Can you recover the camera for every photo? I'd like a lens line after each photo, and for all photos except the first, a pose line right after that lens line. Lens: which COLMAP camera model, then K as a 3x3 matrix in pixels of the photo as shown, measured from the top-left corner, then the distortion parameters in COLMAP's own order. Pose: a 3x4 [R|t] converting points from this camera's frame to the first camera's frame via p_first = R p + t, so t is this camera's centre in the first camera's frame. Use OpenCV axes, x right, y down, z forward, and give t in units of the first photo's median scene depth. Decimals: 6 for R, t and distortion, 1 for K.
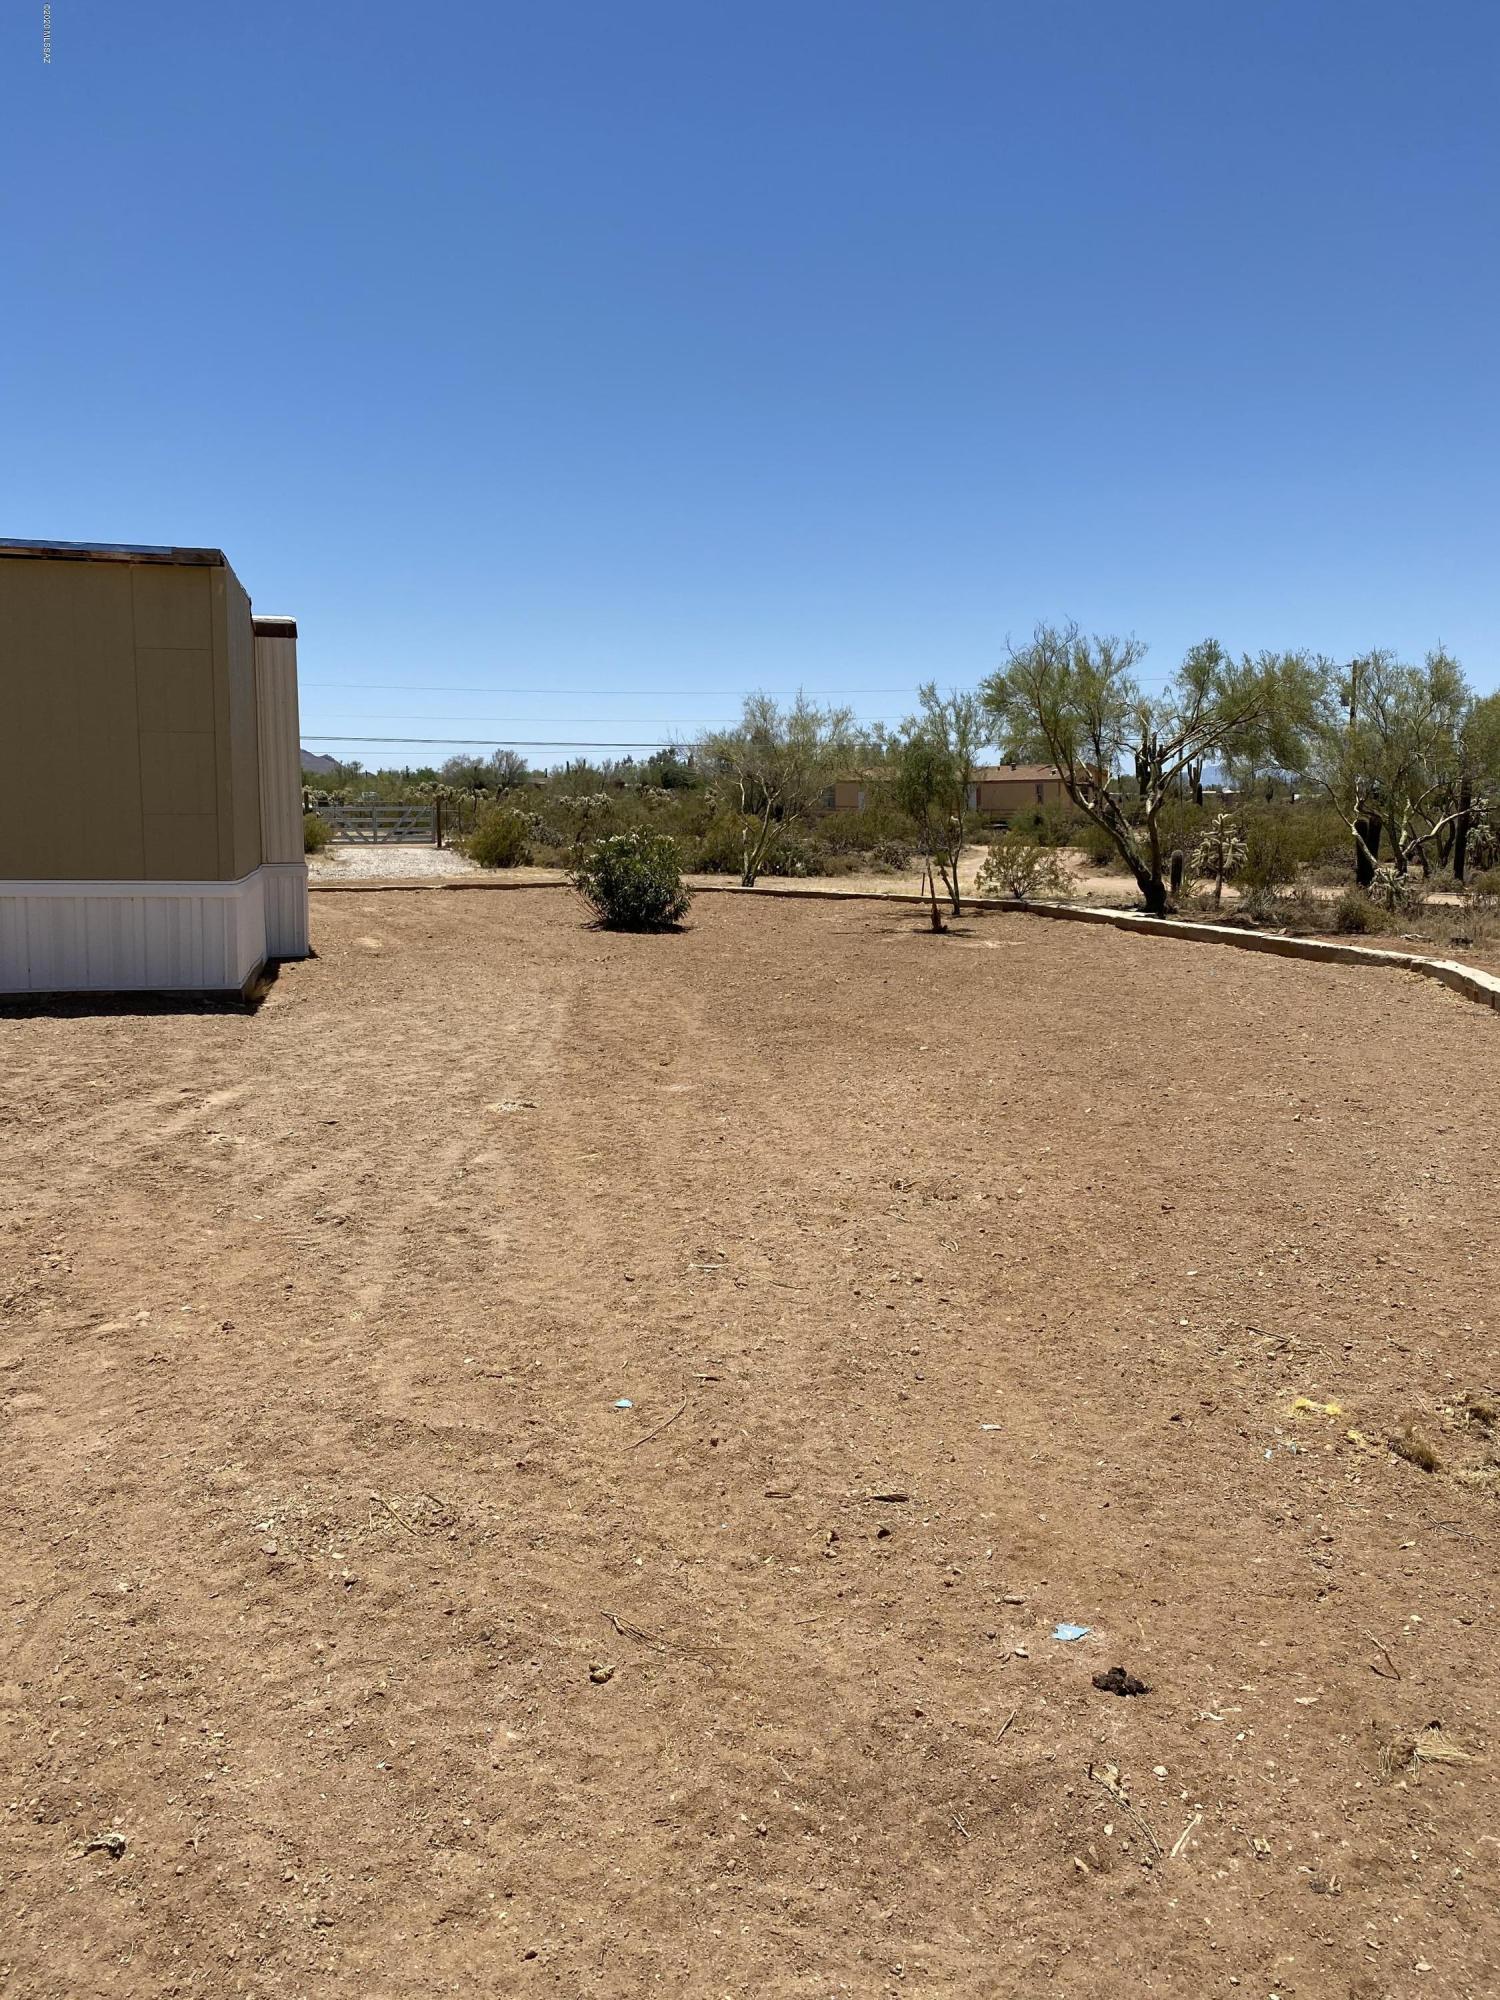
lens RADIAL K [[1536.9, 0, 754.4], [0, 1536.9, 986.6], [0, 0, 1]] dist [0.015525, -0.010075]
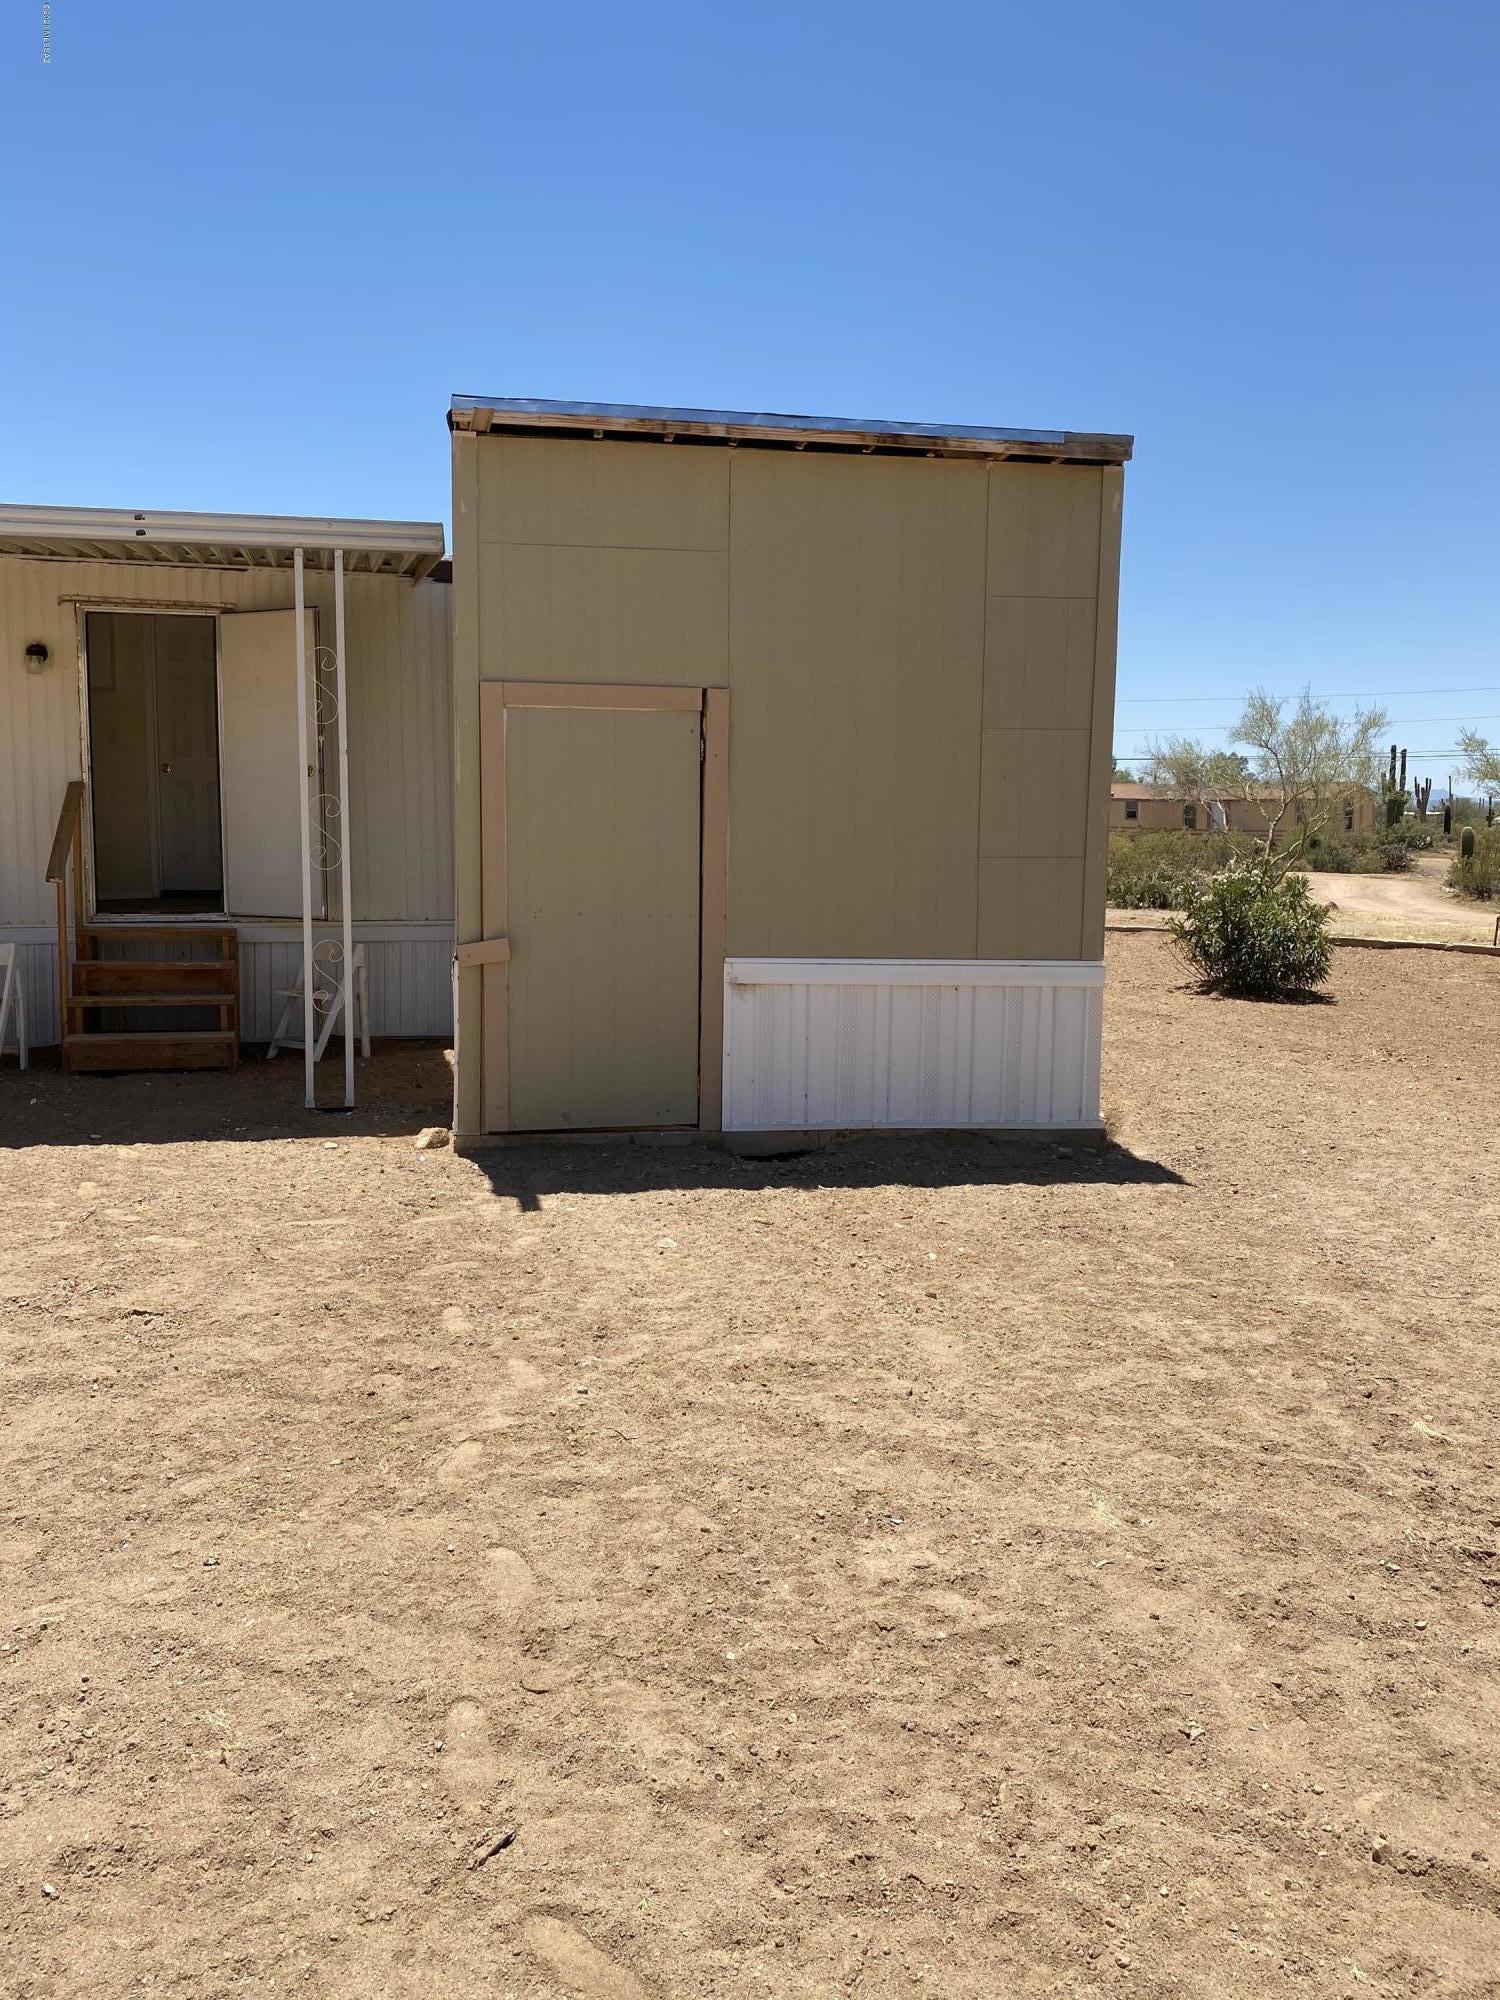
lens RADIAL K [[1536.9, 0, 745.8], [0, 1536.9, 990.1], [0, 0, 1]] dist [0.015525, -0.010075]
pose [[0.995179, 0.015513, -0.096841, -0.438597], [-0.016212, 0.999848, -0.006435, -0.051725], [0.096726, 0.007974, 0.995279, 0.362385]]
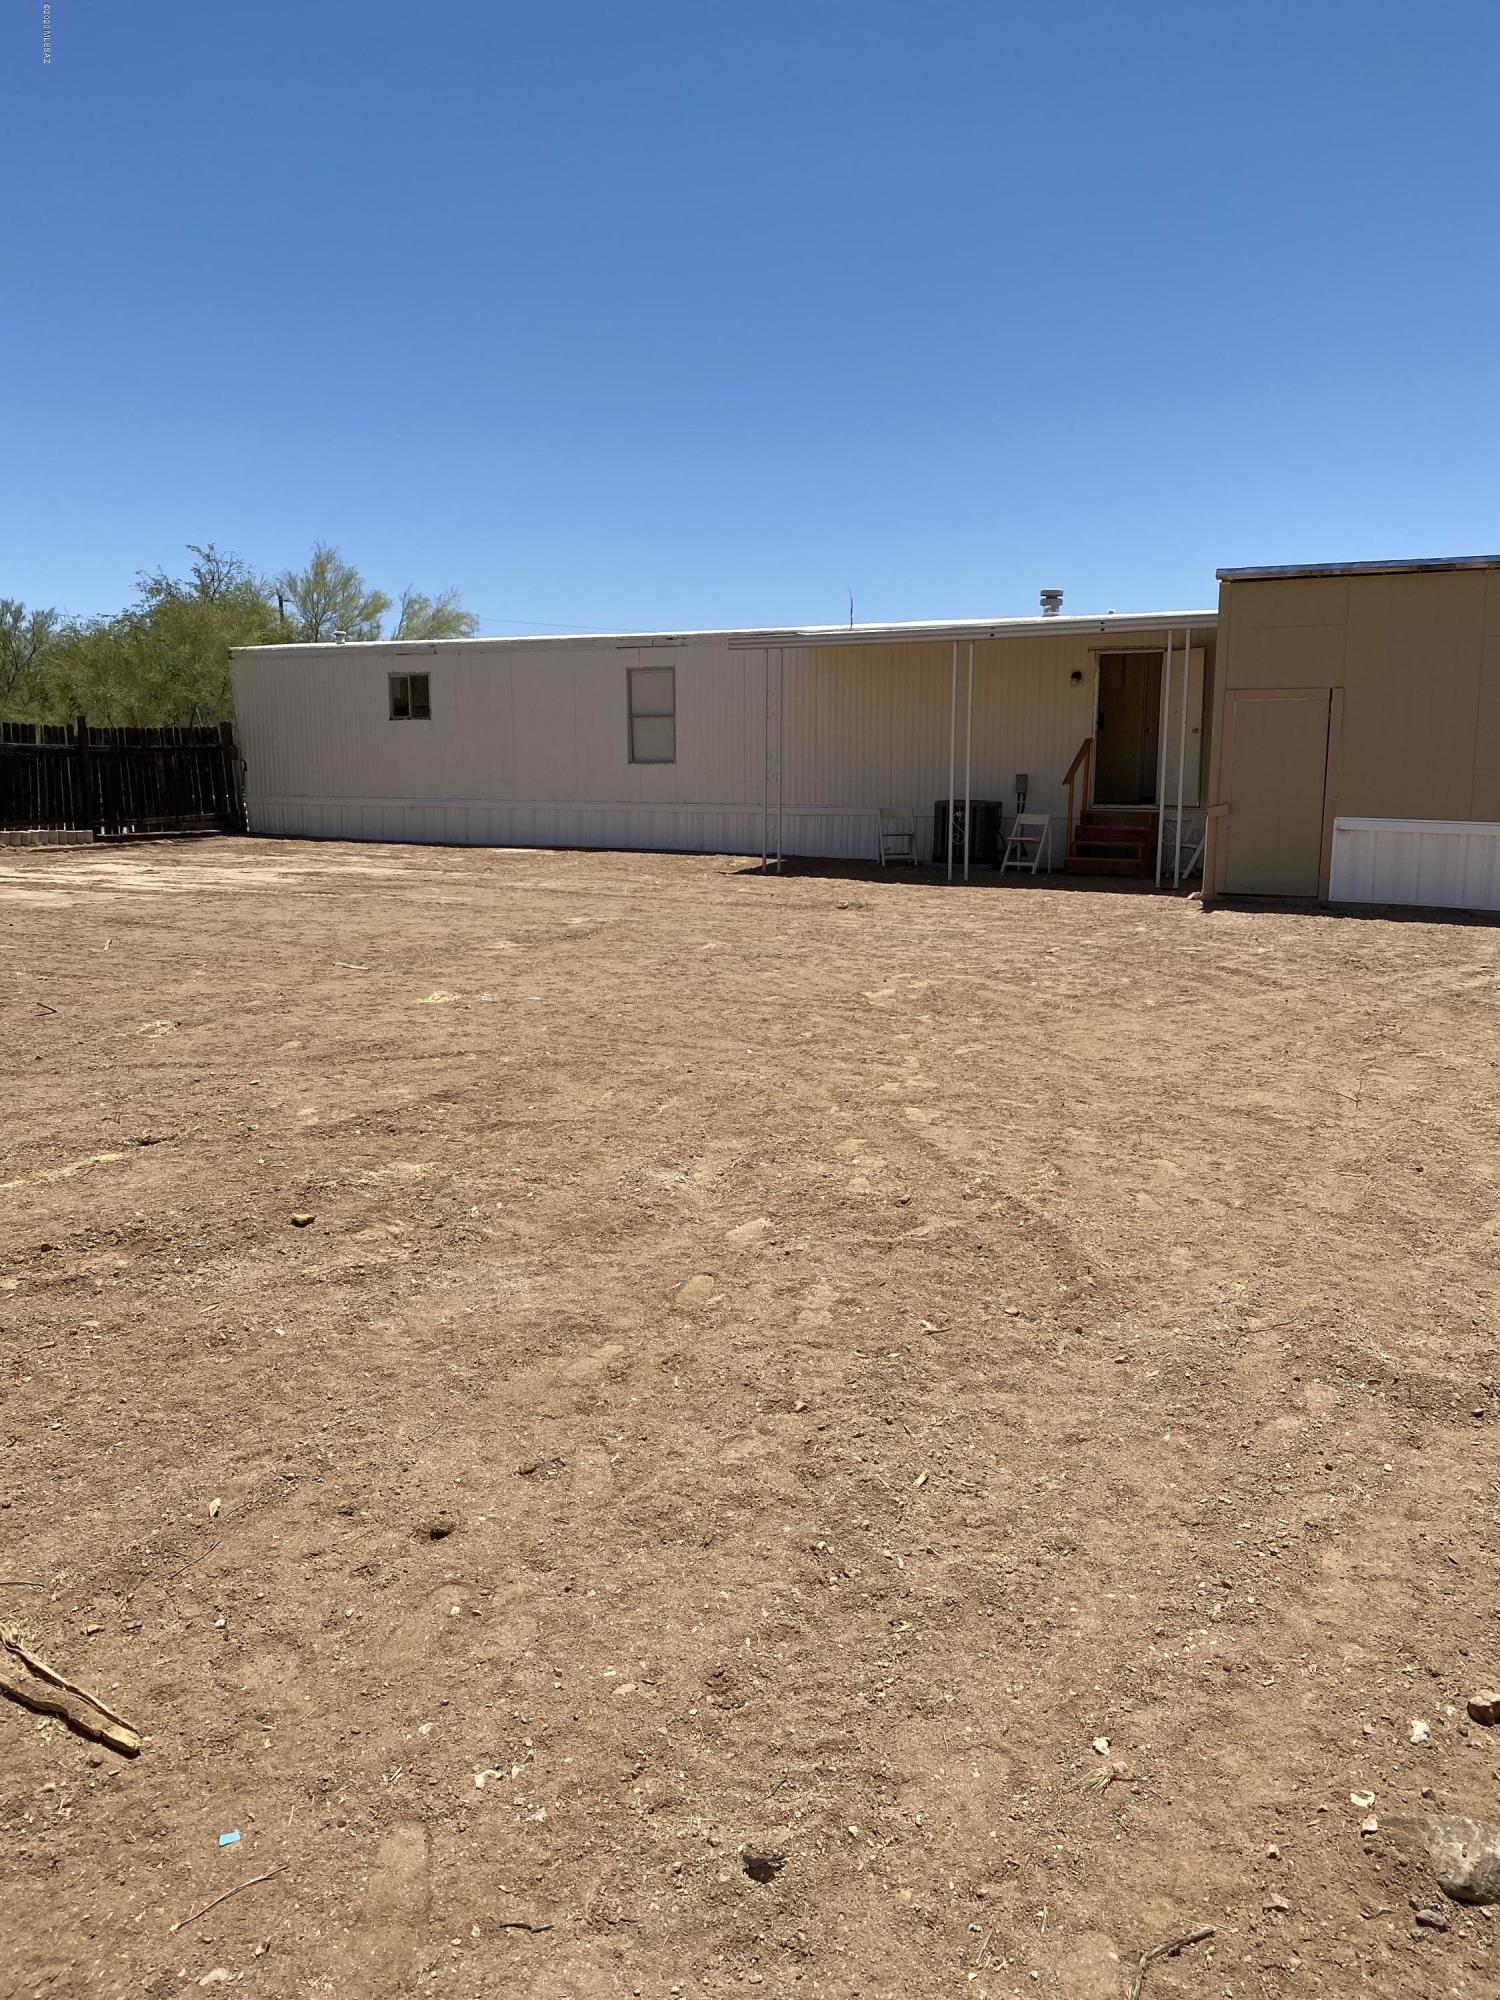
lens RADIAL K [[1536.9, 0, 758.7], [0, 1536.9, 988.8], [0, 0, 1]] dist [0.015525, -0.010075]
pose [[0.692171, 0.100091, -0.714759, 0.116549], [-0.083633, 0.994789, 0.058315, 0.043115], [0.716871, 0.019414, 0.696935, -0.294152]]
